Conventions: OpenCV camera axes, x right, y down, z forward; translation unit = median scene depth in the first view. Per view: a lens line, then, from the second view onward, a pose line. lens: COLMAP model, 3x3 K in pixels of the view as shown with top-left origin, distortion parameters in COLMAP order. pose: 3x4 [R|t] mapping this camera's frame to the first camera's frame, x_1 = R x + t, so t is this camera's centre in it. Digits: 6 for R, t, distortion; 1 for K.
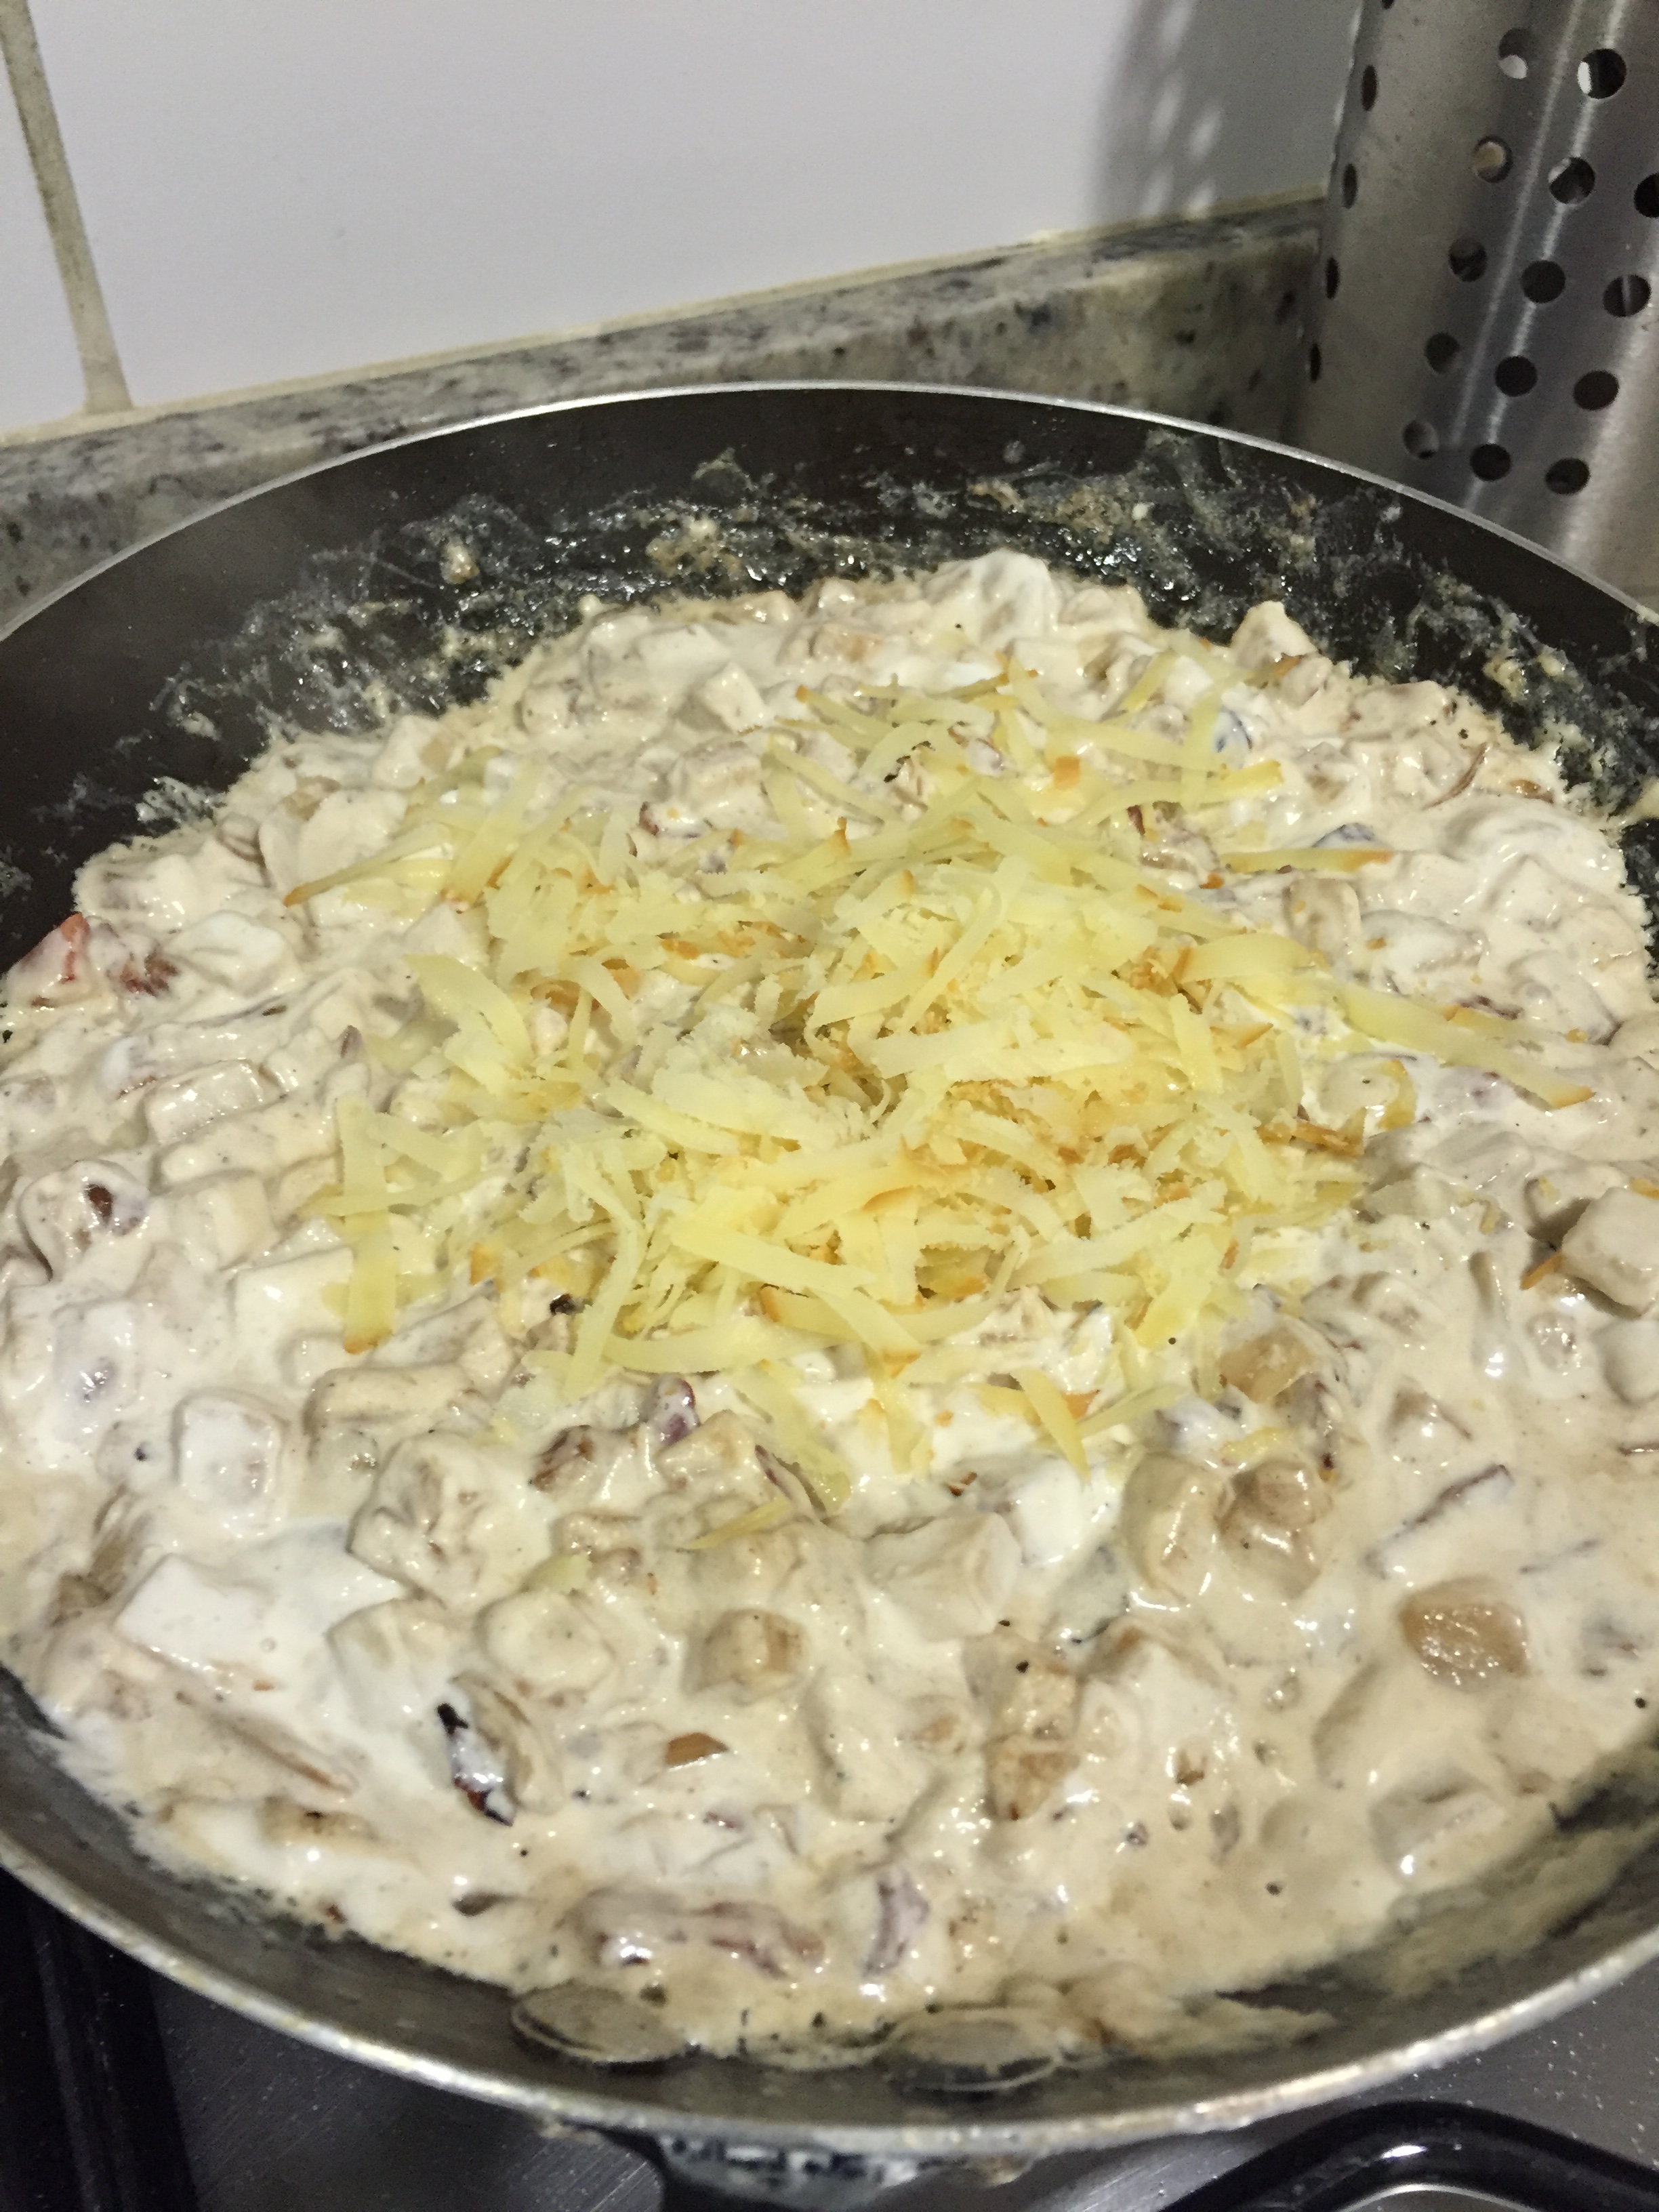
lens RADIAL K [[1904.5, 0, 824.7], [0, 1904.5, 1108.3], [0, 0, 1]] dist [0.027194, -0.078465]
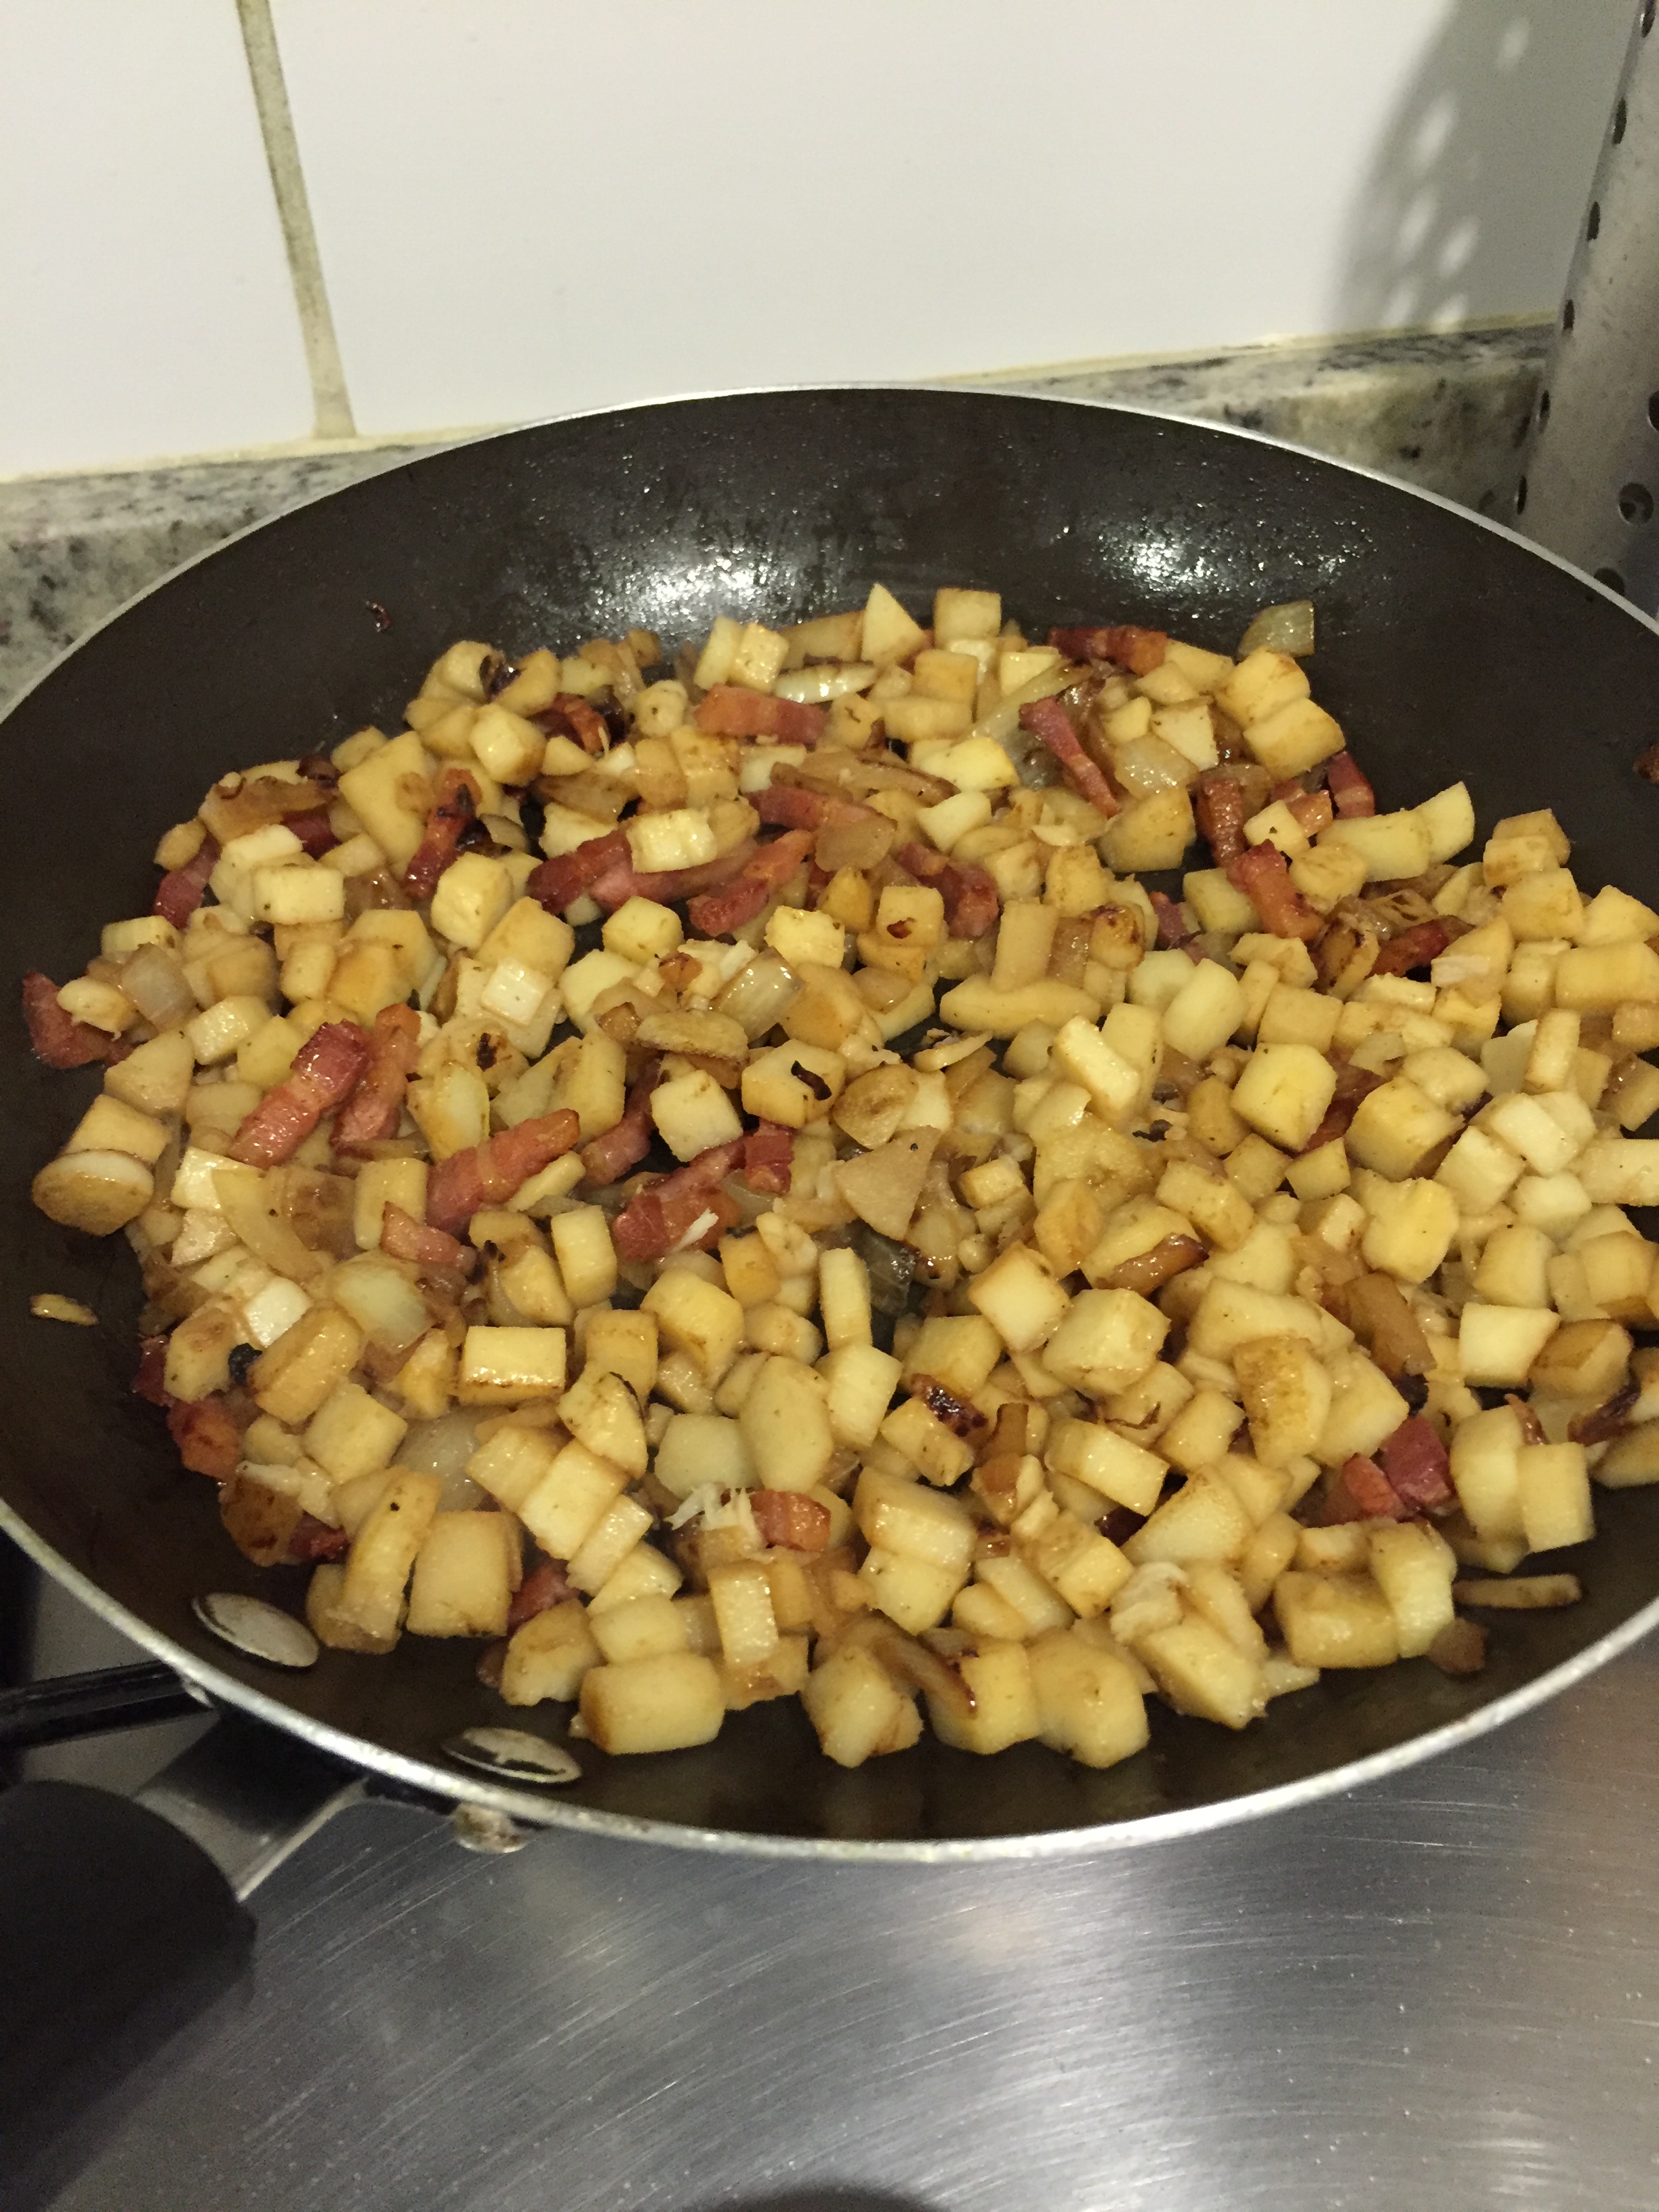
lens RADIAL K [[1904.5, 0, 849.0], [0, 1904.5, 1104.2], [0, 0, 1]] dist [0.027194, -0.078465]
pose [[0.972948, 0.150651, -0.175145, 0.149937], [-0.152171, 0.988343, 0.004799, -0.040160], [0.173826, 0.021982, 0.984531, -0.006240]]
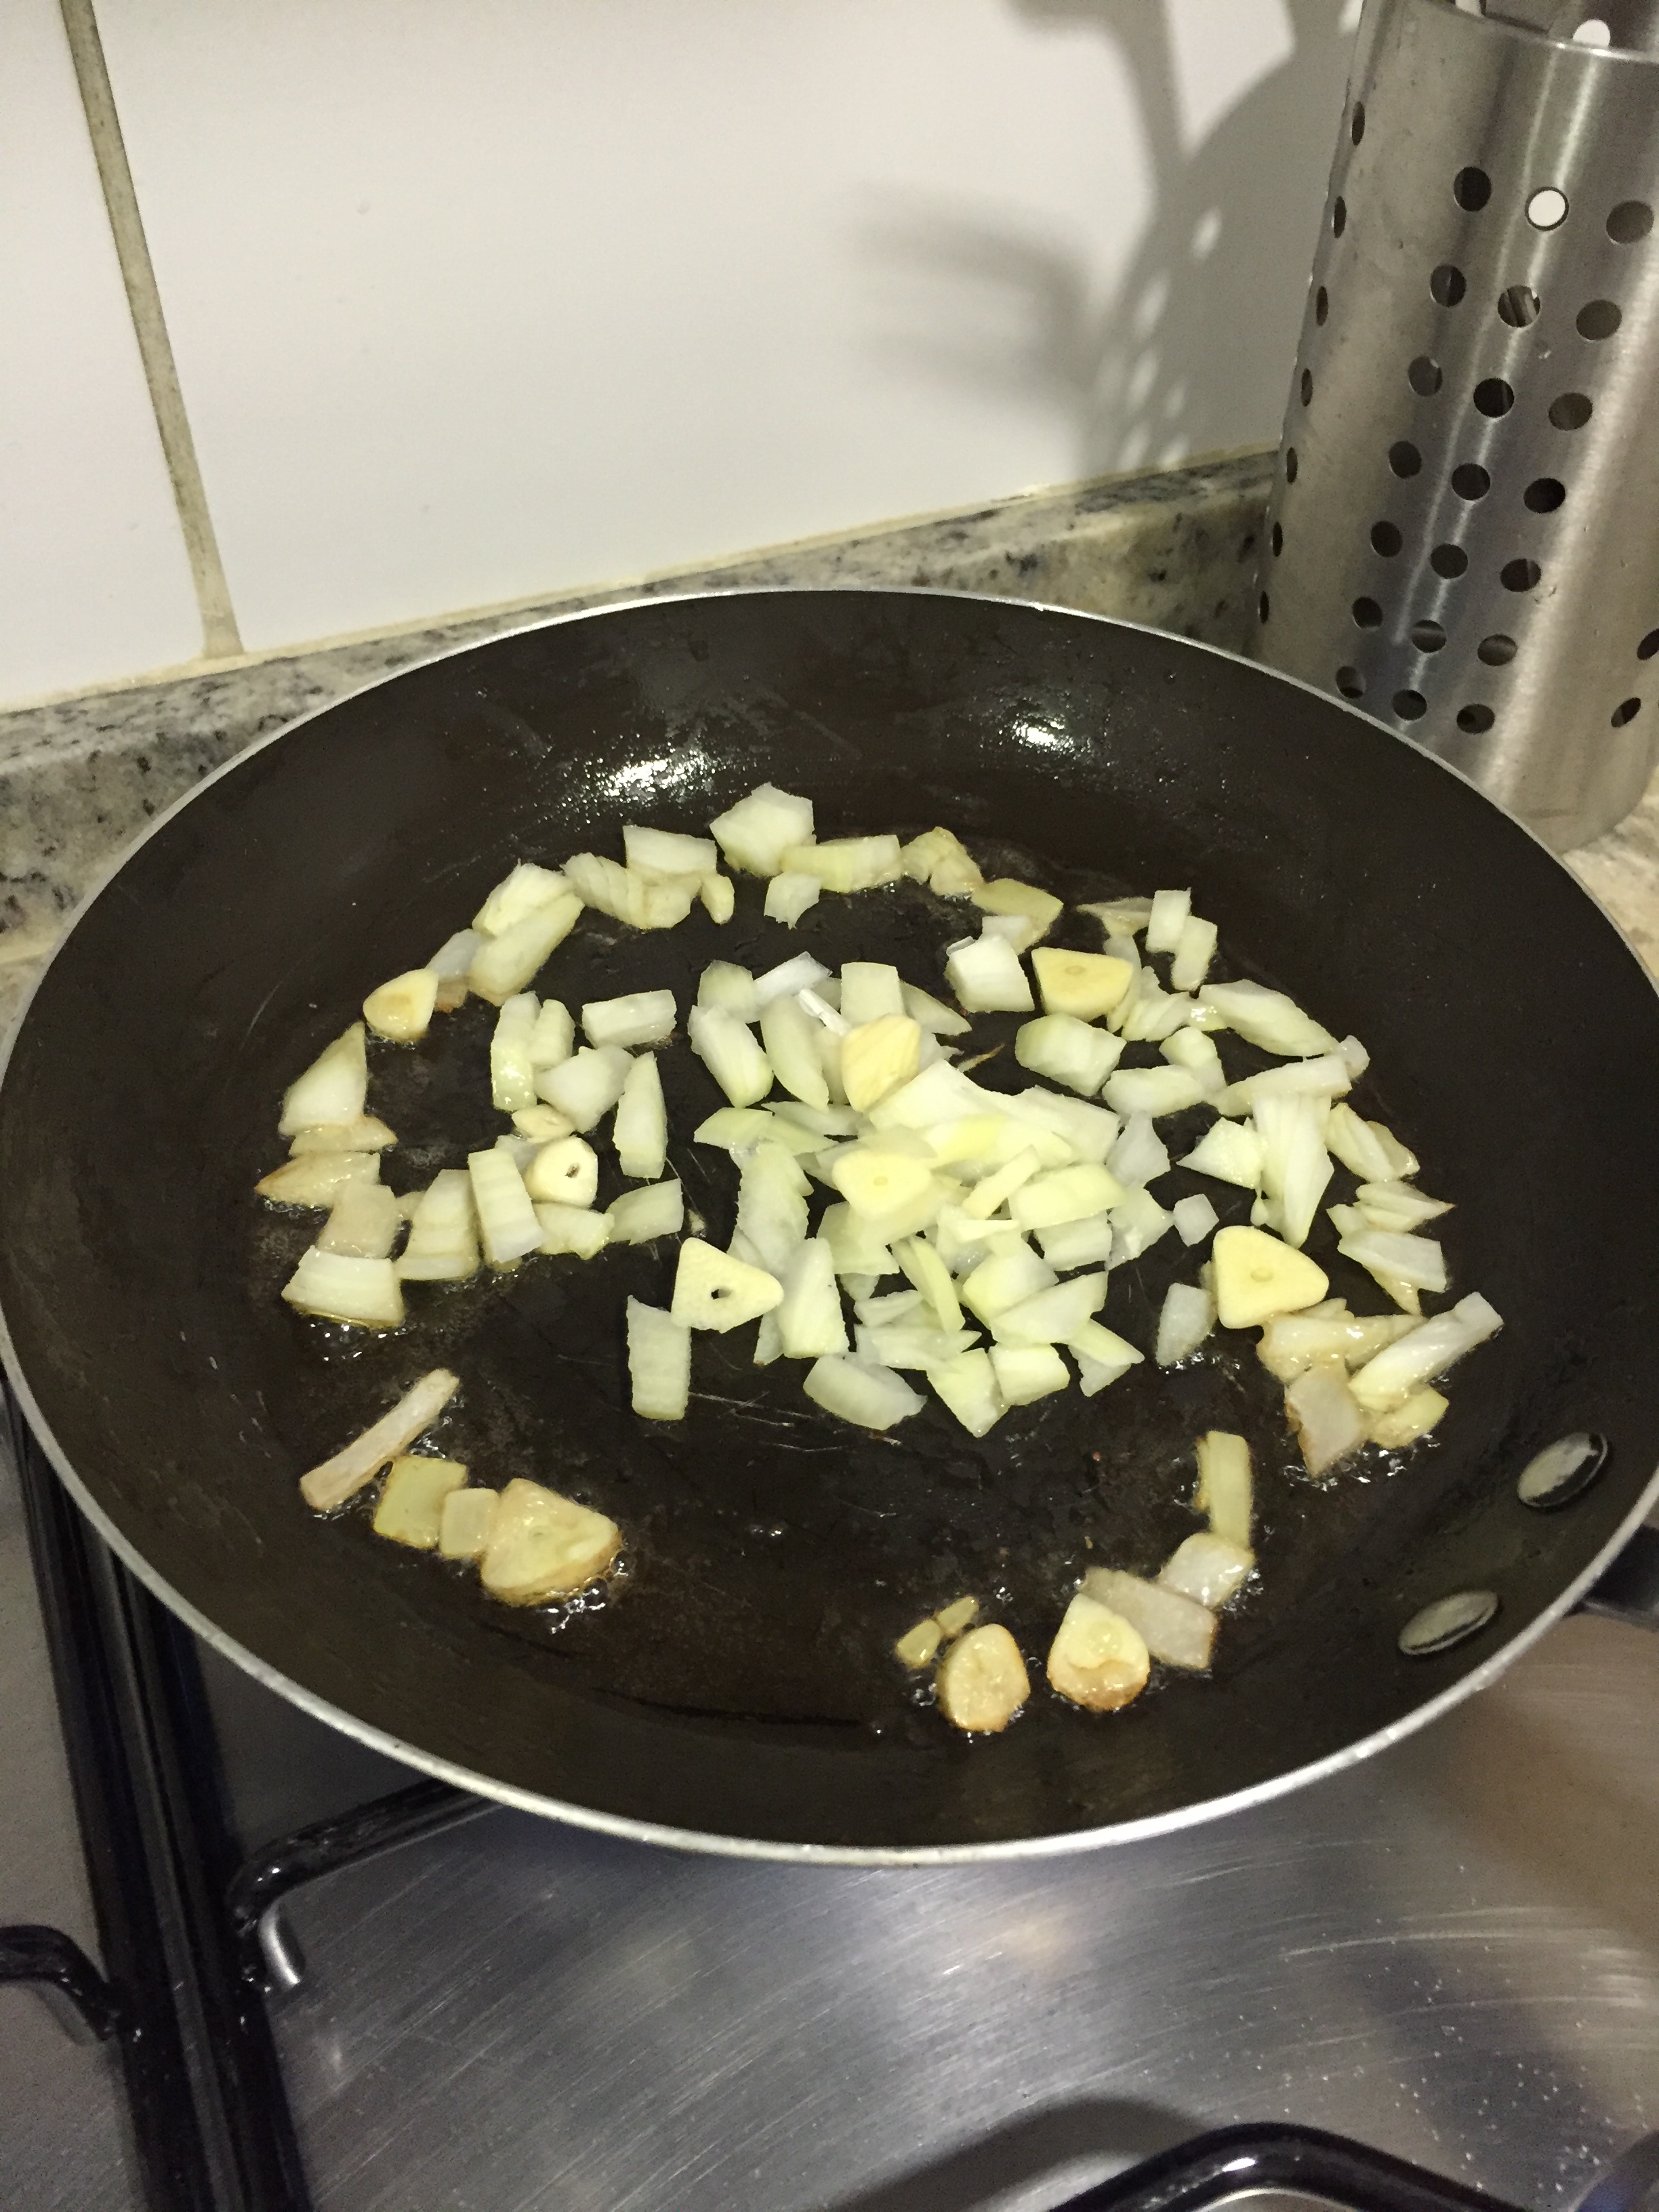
lens RADIAL K [[1904.5, 0, 833.5], [0, 1904.5, 1094.7], [0, 0, 1]] dist [0.027194, -0.078465]
pose [[0.999871, 0.010707, -0.011960, 0.014207], [-0.011168, 0.999172, -0.039110, -0.054353], [0.011531, 0.039239, 0.999163, -0.147406]]
